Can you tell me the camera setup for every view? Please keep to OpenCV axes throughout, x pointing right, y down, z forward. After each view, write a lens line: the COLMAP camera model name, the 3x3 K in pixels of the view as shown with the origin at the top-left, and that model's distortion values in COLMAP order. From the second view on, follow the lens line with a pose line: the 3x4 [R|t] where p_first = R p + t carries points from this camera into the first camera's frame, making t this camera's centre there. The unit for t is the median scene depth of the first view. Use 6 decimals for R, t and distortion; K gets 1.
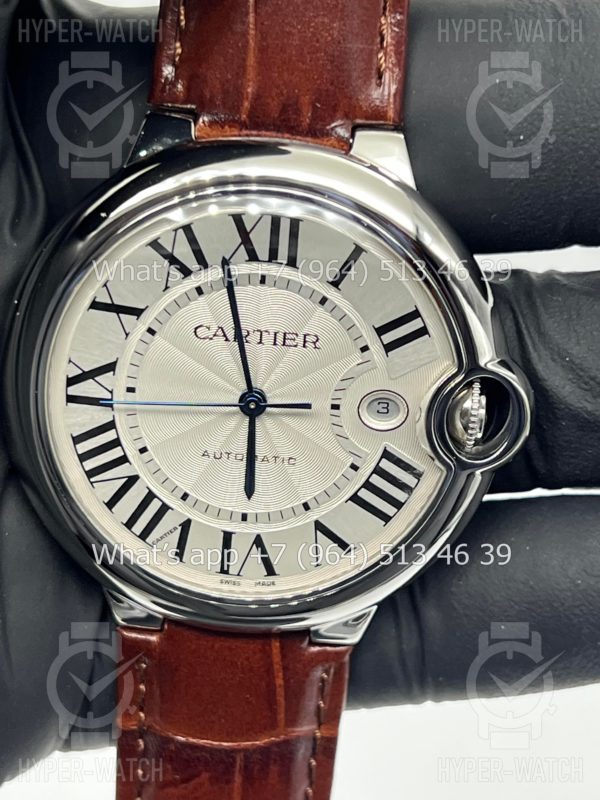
lens RADIAL K [[1685.6, 0, 300.0], [0, 1685.6, 400.0], [0, 0, 1]] dist [0.005497, -0.370339]
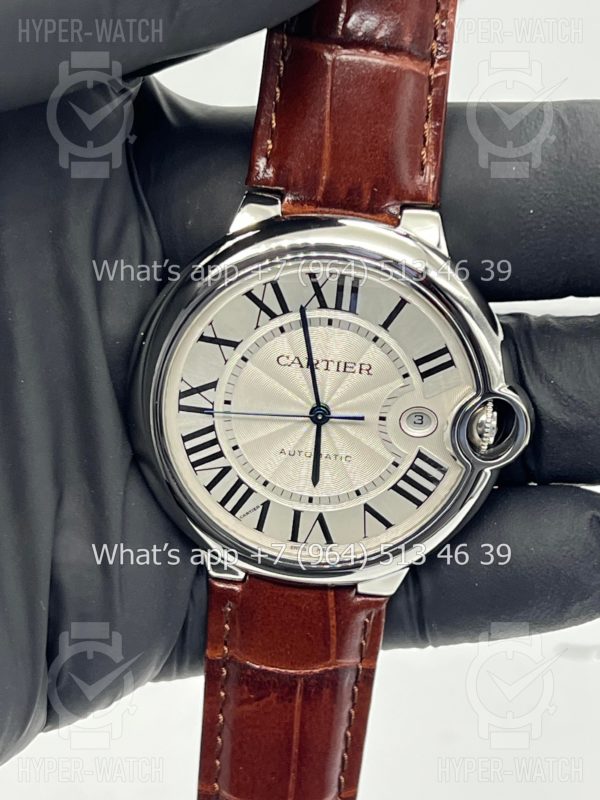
lens RADIAL K [[1685.6, 0, 300.0], [0, 1685.6, 400.0], [0, 0, 1]] dist [0.005497, -0.370339]
pose [[0.999611, 0.023782, -0.014571, -0.024509], [-0.023207, 0.998991, 0.038442, -0.059658], [0.015470, -0.038089, 0.999155, -0.316227]]
